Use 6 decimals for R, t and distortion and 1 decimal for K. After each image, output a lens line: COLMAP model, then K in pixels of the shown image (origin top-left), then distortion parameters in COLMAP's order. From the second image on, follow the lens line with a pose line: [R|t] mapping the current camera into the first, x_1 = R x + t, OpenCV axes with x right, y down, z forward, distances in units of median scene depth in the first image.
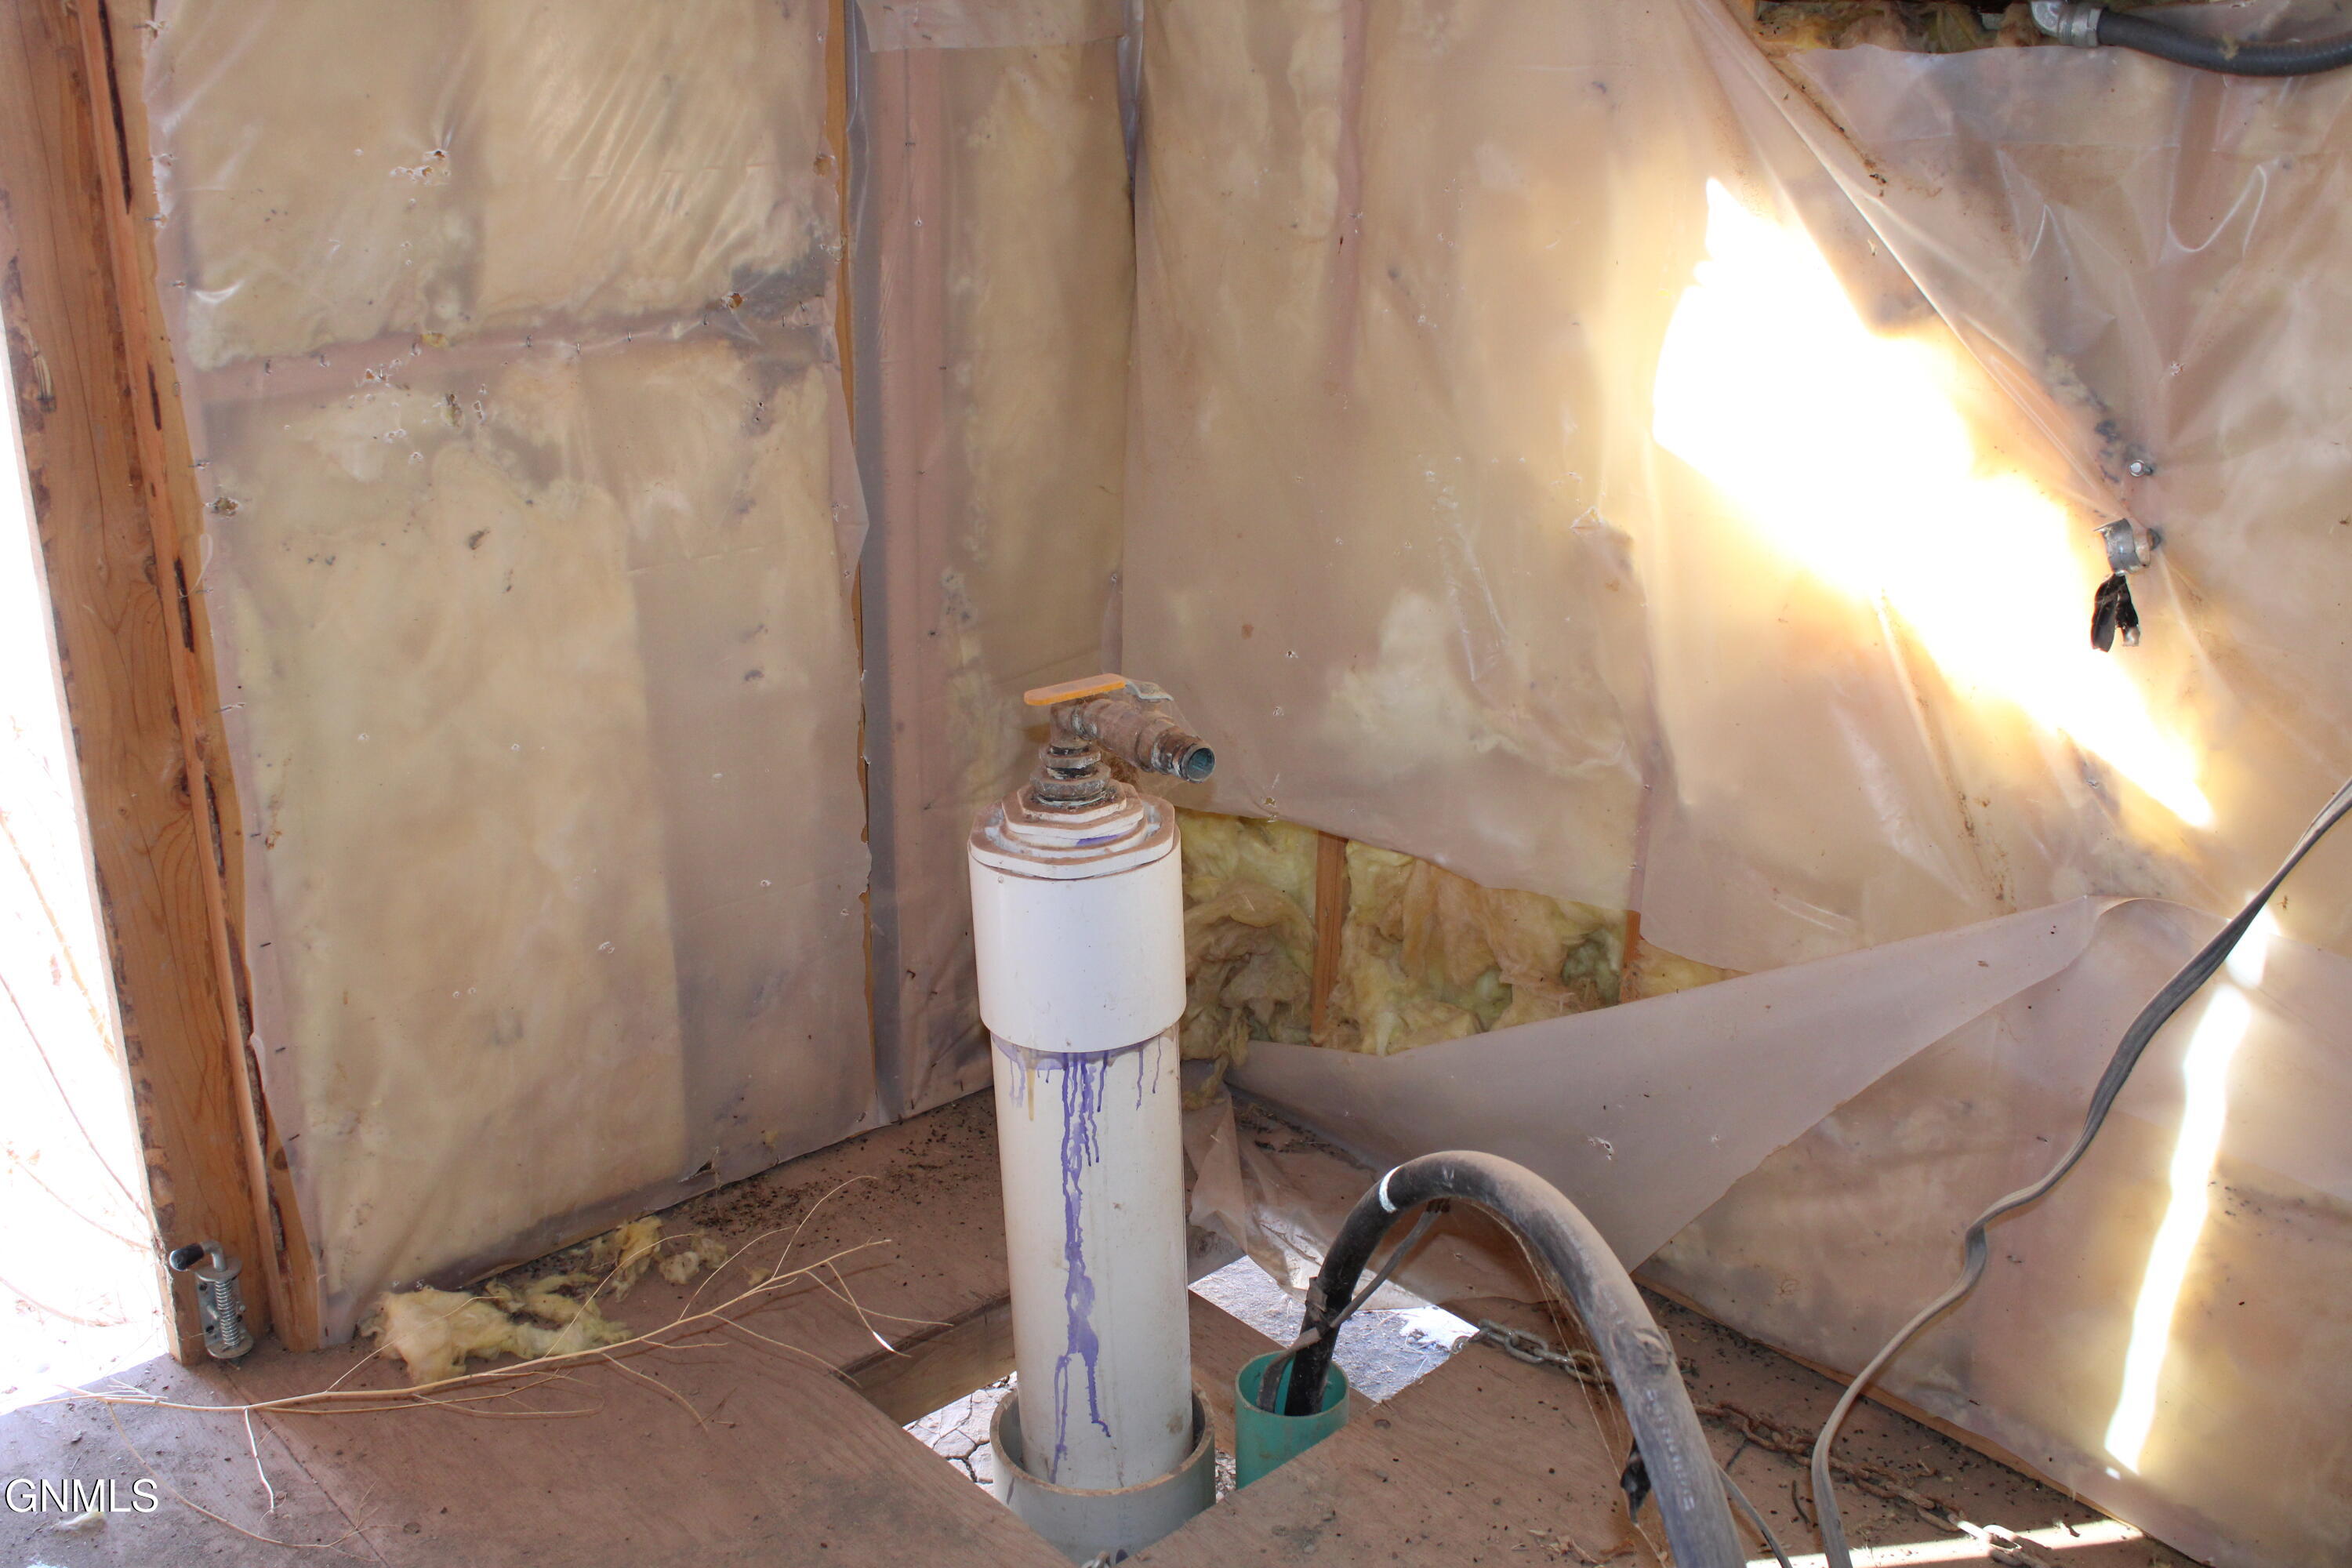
lens RADIAL K [[2174.7, 0, 1121.0], [0, 2174.7, 811.3], [0, 0, 1]] dist [-0.141826, 0.146267]
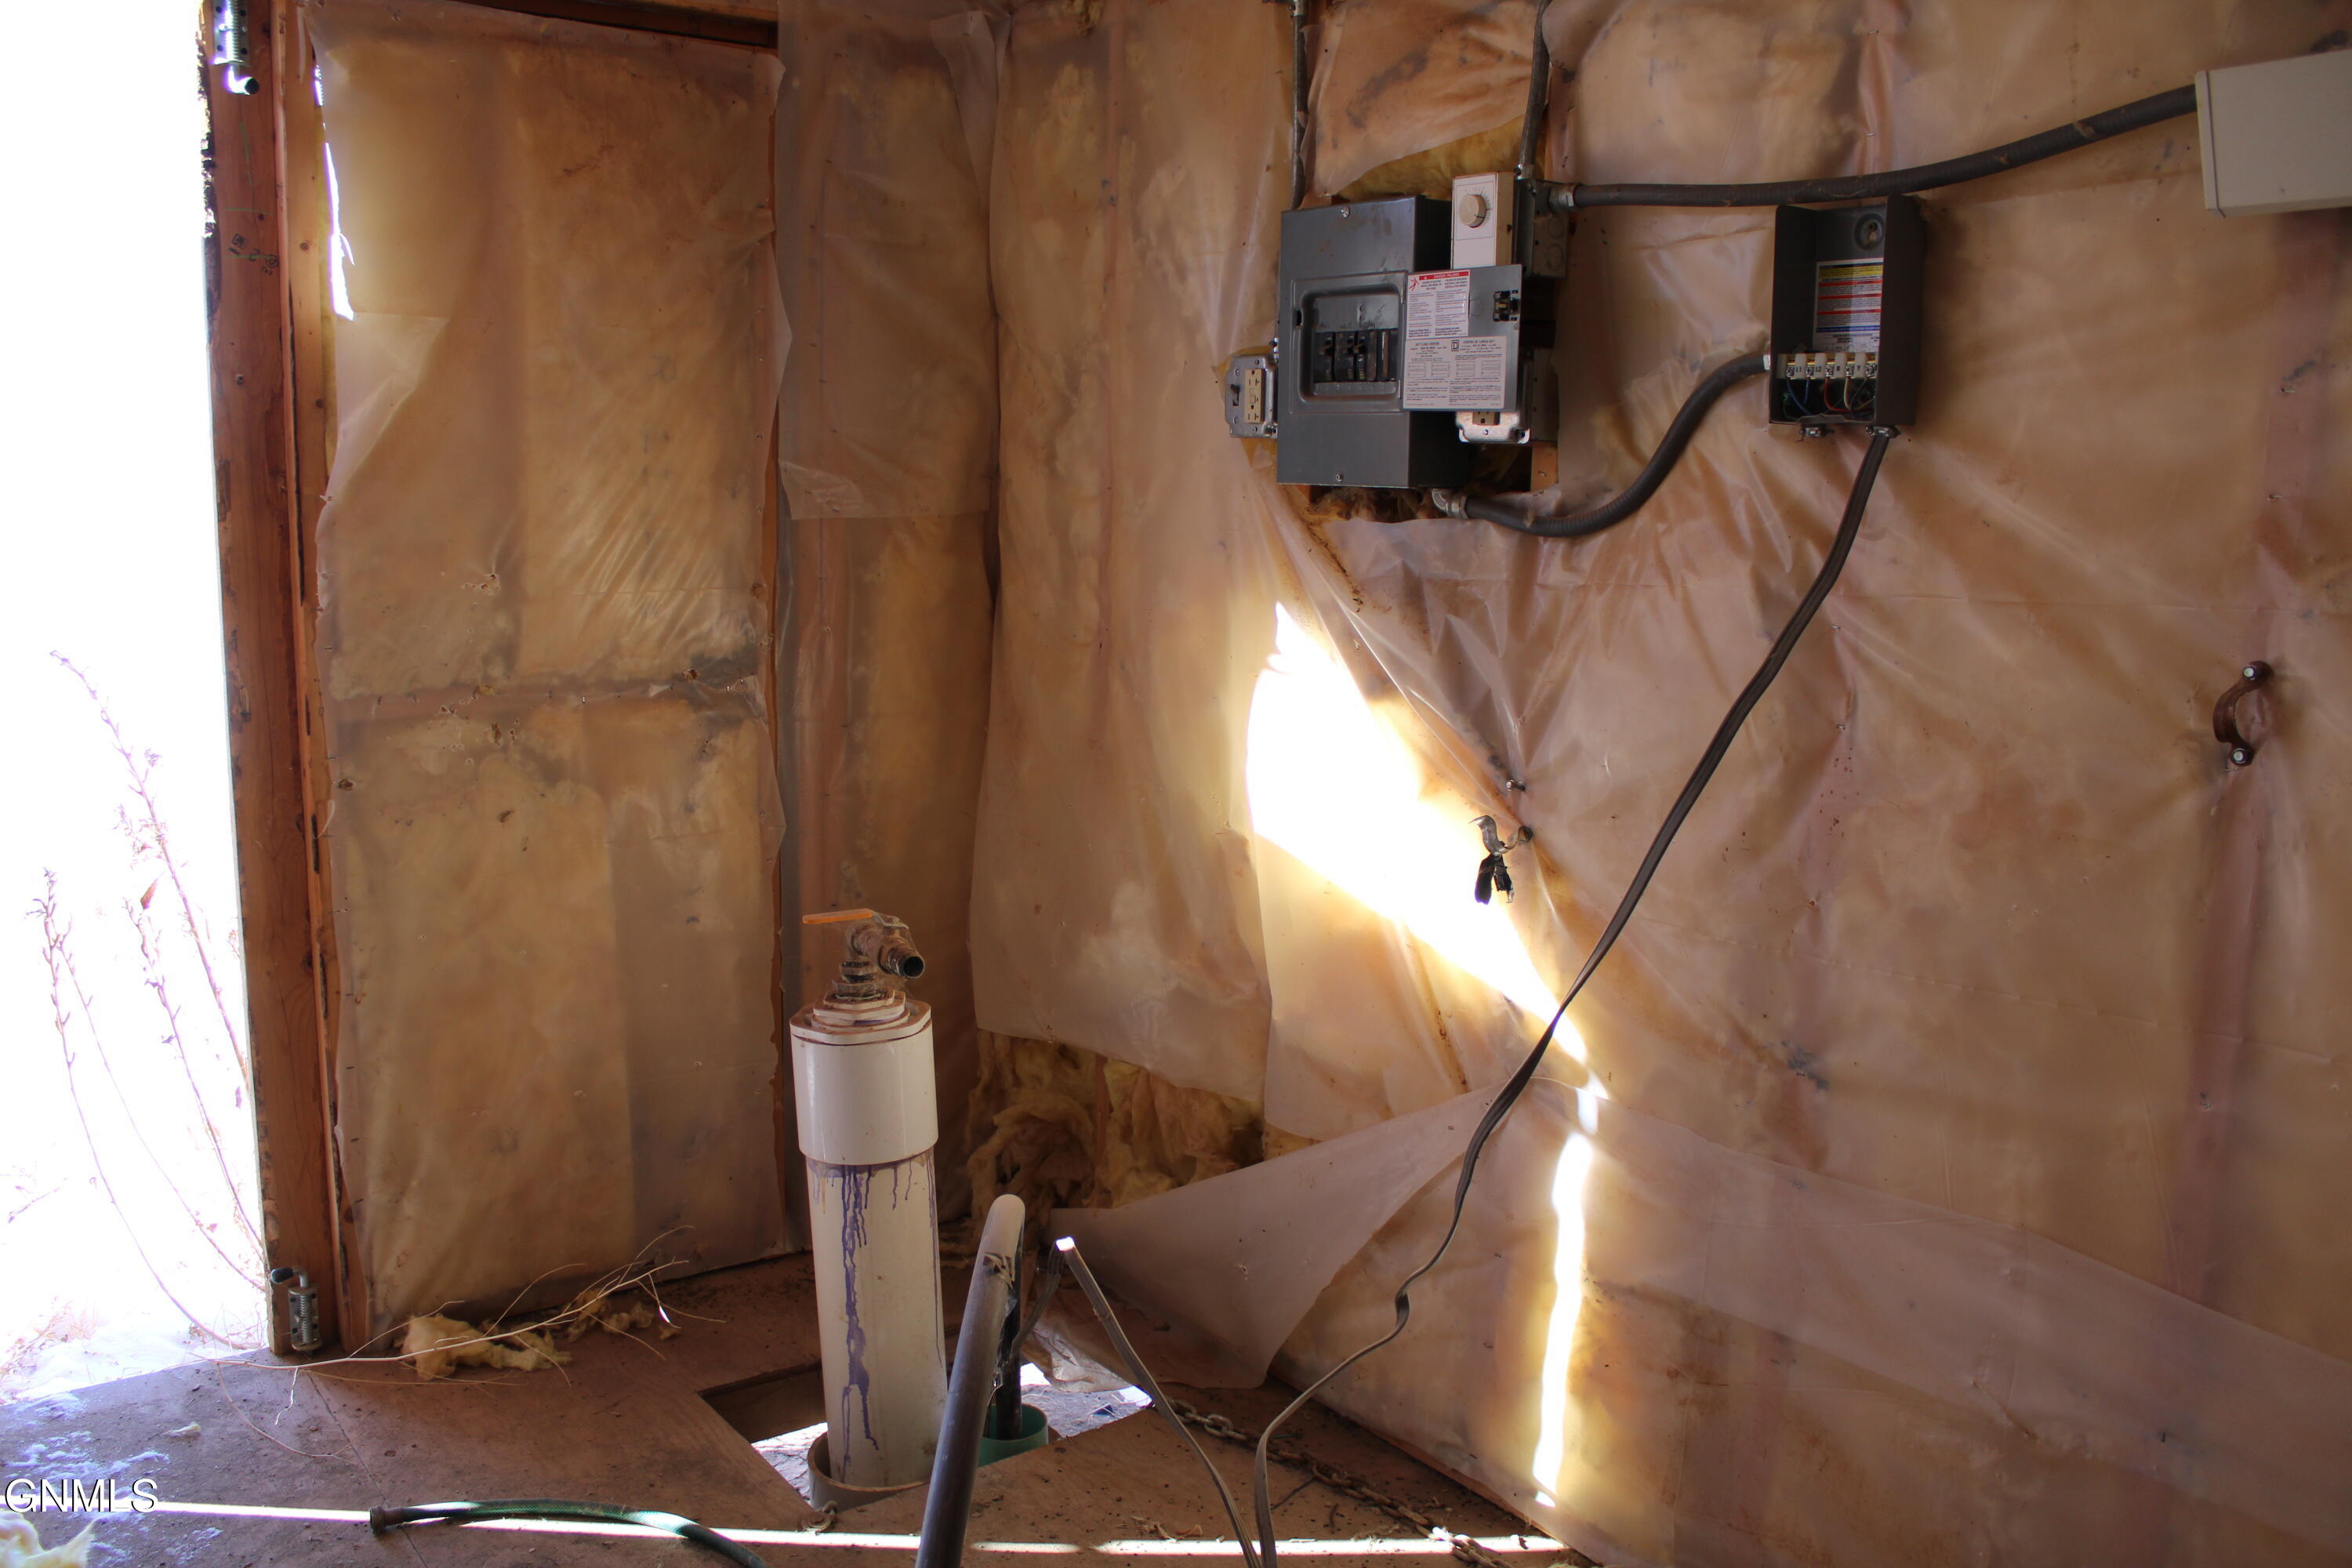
lens RADIAL K [[1945.3, 0, 1150.7], [0, 1945.3, 817.9], [0, 0, 1]] dist [-0.164668, 0.147374]
pose [[0.994246, 0.028706, -0.103200, 0.307553], [-0.047488, 0.981696, -0.184438, 0.108216], [0.096017, 0.188277, 0.977411, -0.317075]]
